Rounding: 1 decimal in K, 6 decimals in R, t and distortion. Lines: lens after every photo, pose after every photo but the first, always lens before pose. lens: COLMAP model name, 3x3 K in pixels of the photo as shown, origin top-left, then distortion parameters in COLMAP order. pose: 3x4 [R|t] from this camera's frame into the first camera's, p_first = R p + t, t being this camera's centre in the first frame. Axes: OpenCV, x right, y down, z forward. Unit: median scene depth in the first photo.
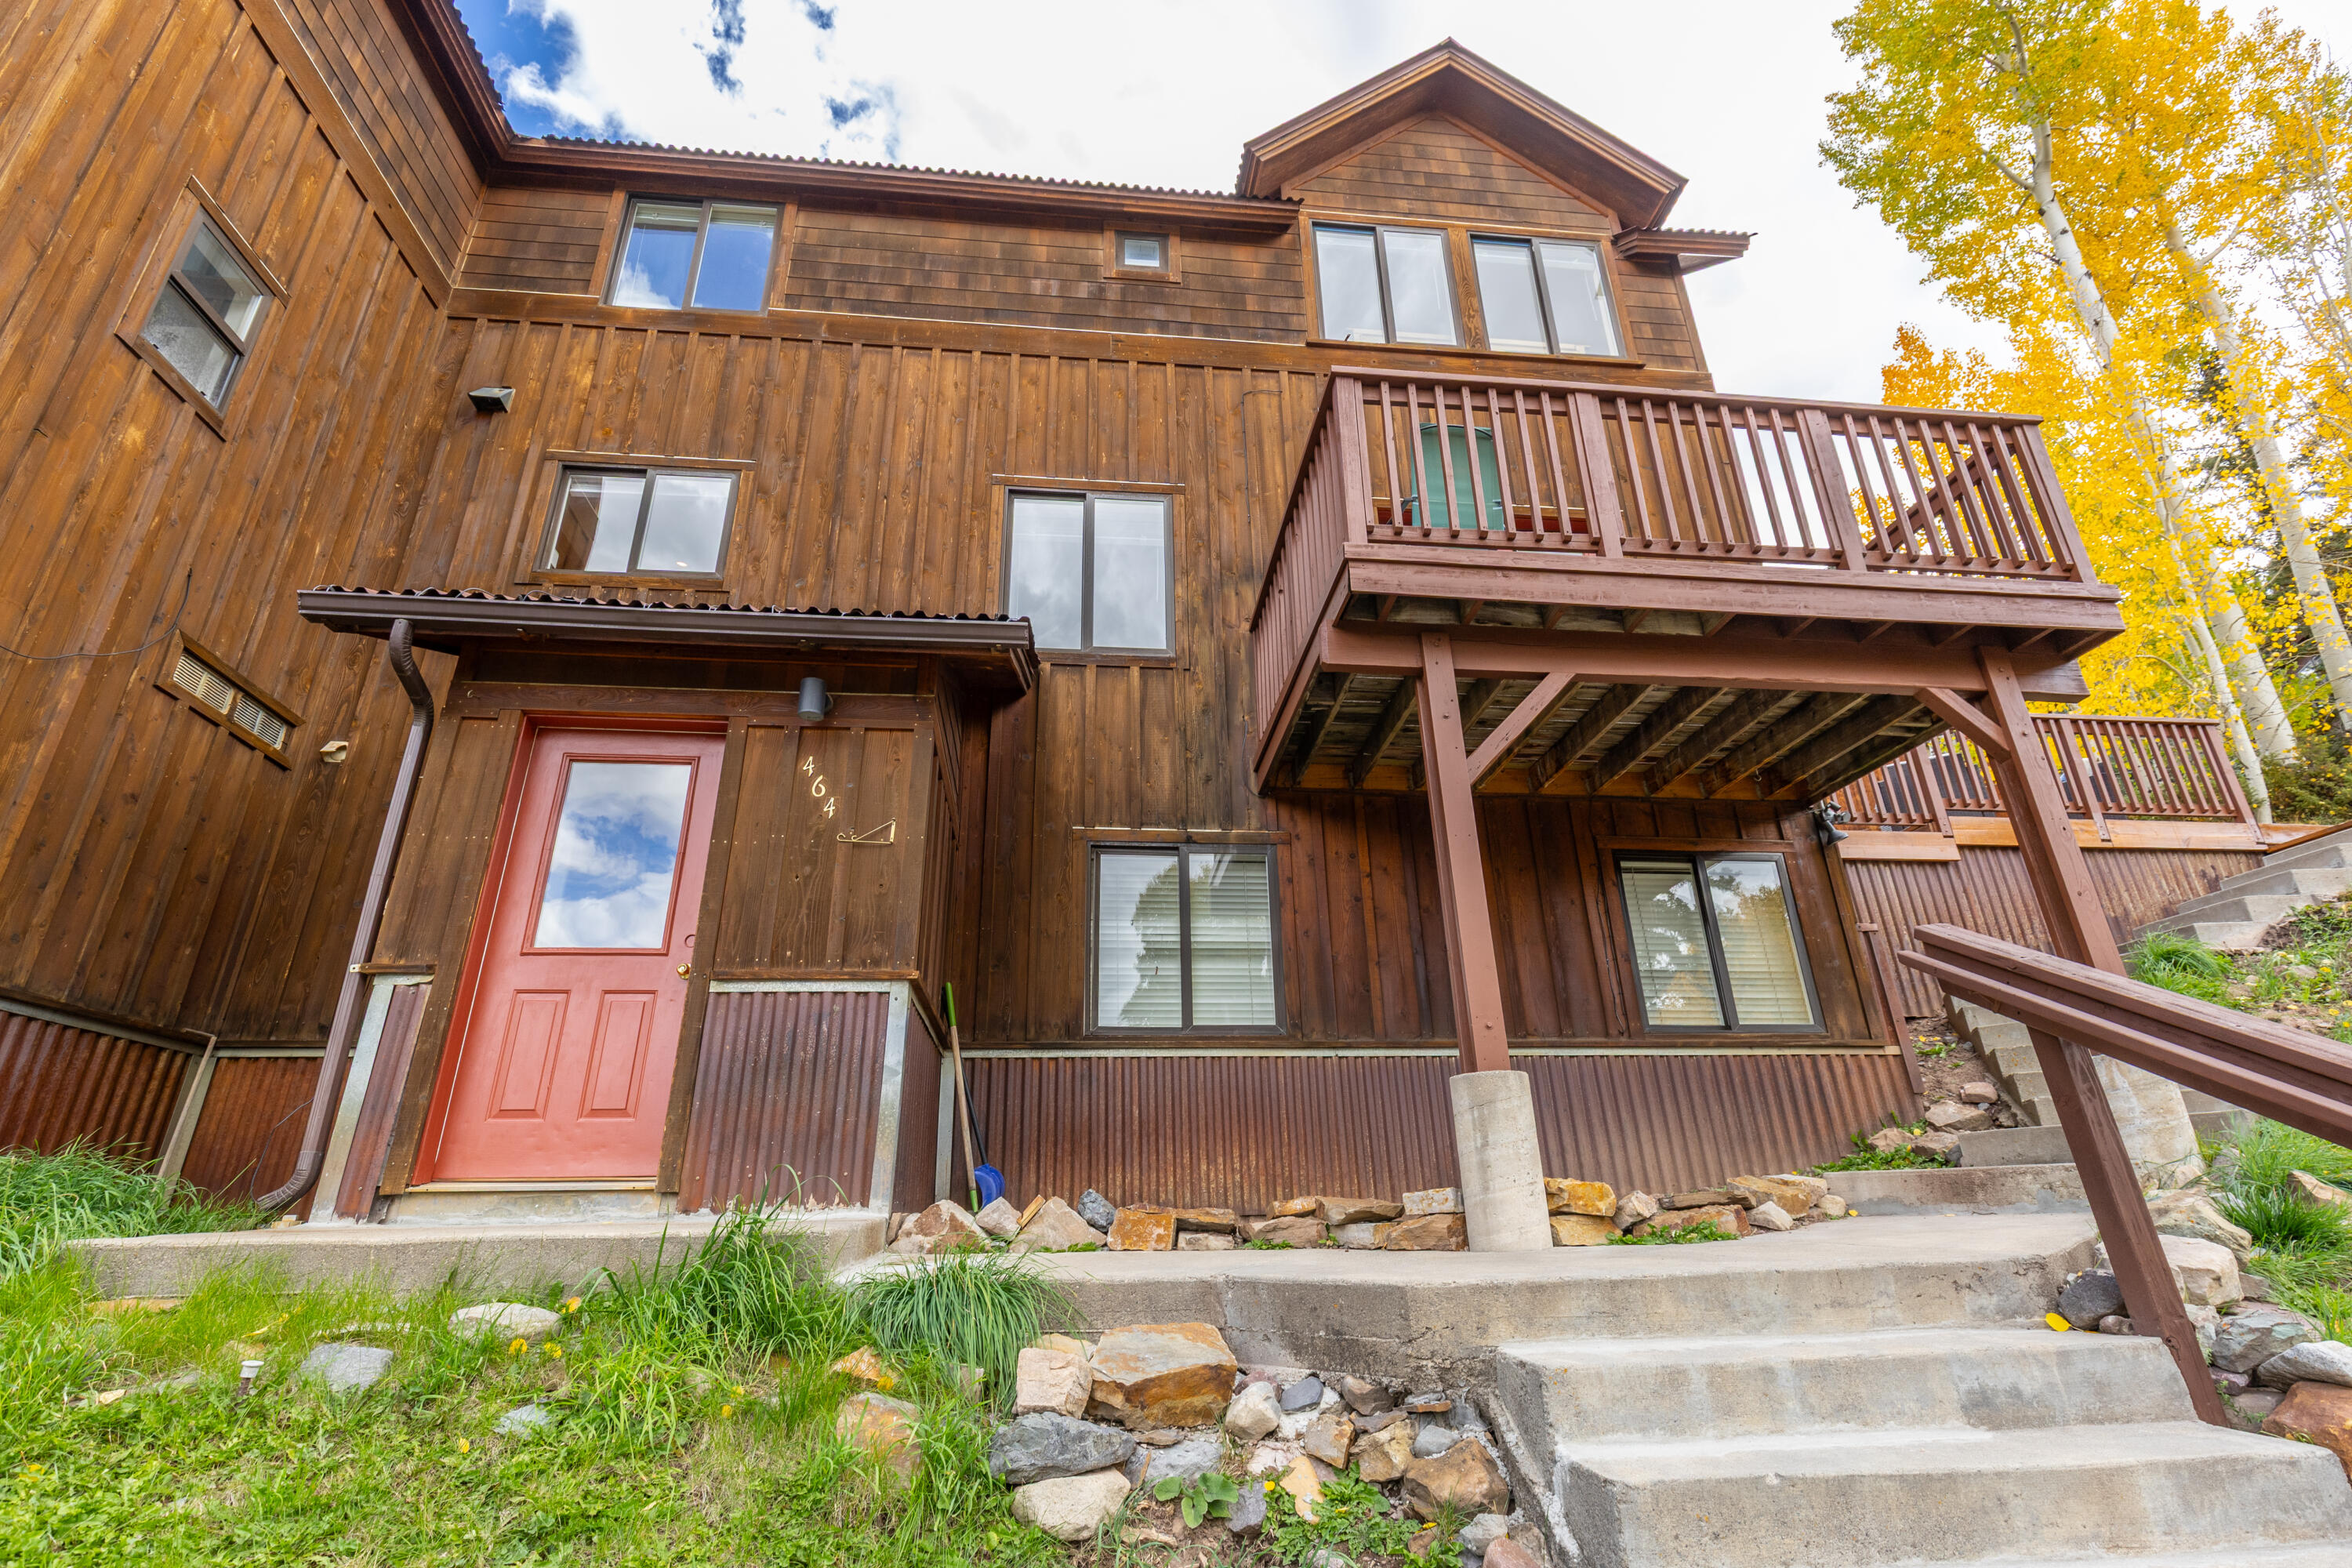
lens RADIAL K [[1074.4, 0, 1177.5], [0, 1074.4, 793.9], [0, 0, 1]] dist [0.008046, -0.000118]
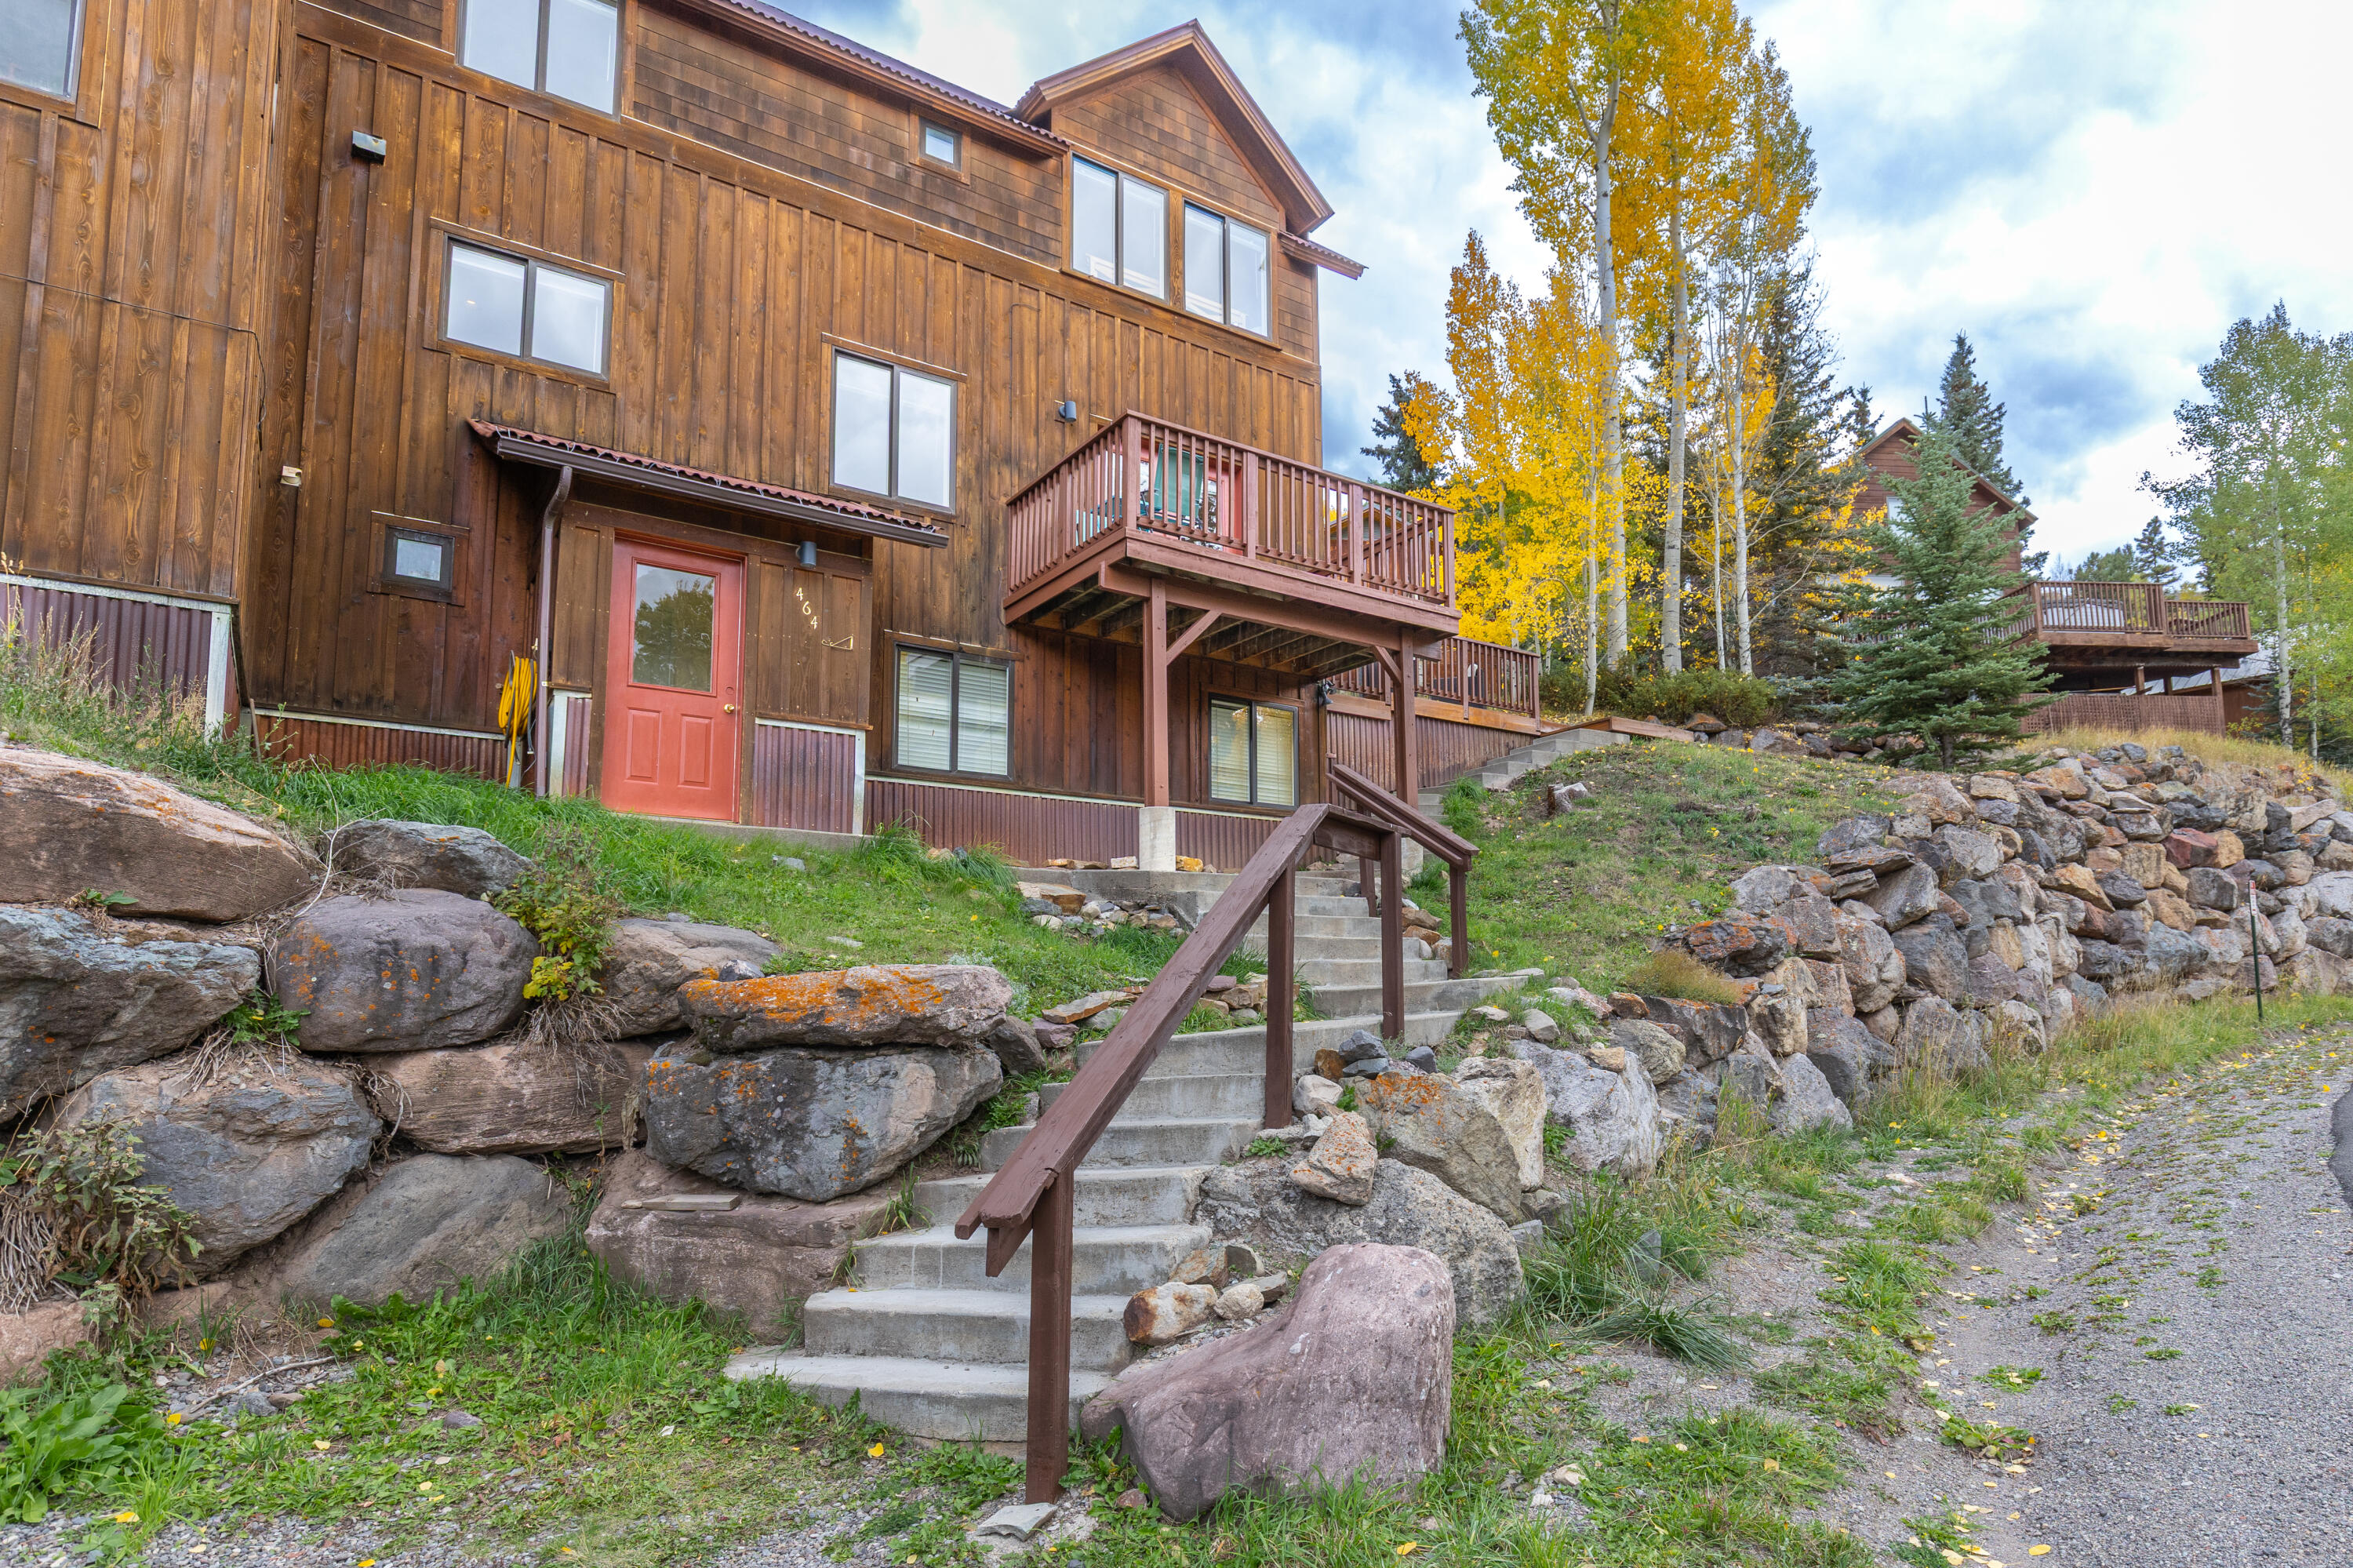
lens RADIAL K [[1280.8, 0, 1369.2], [0, 1280.8, 846.6], [0, 0, 1]] dist [0.001822, 0.000208]
pose [[0.832039, 0.073682, 0.549801, -0.434158], [-0.205574, 0.961523, 0.182245, -0.123933], [-0.515218, -0.264660, 0.815172, -0.754184]]
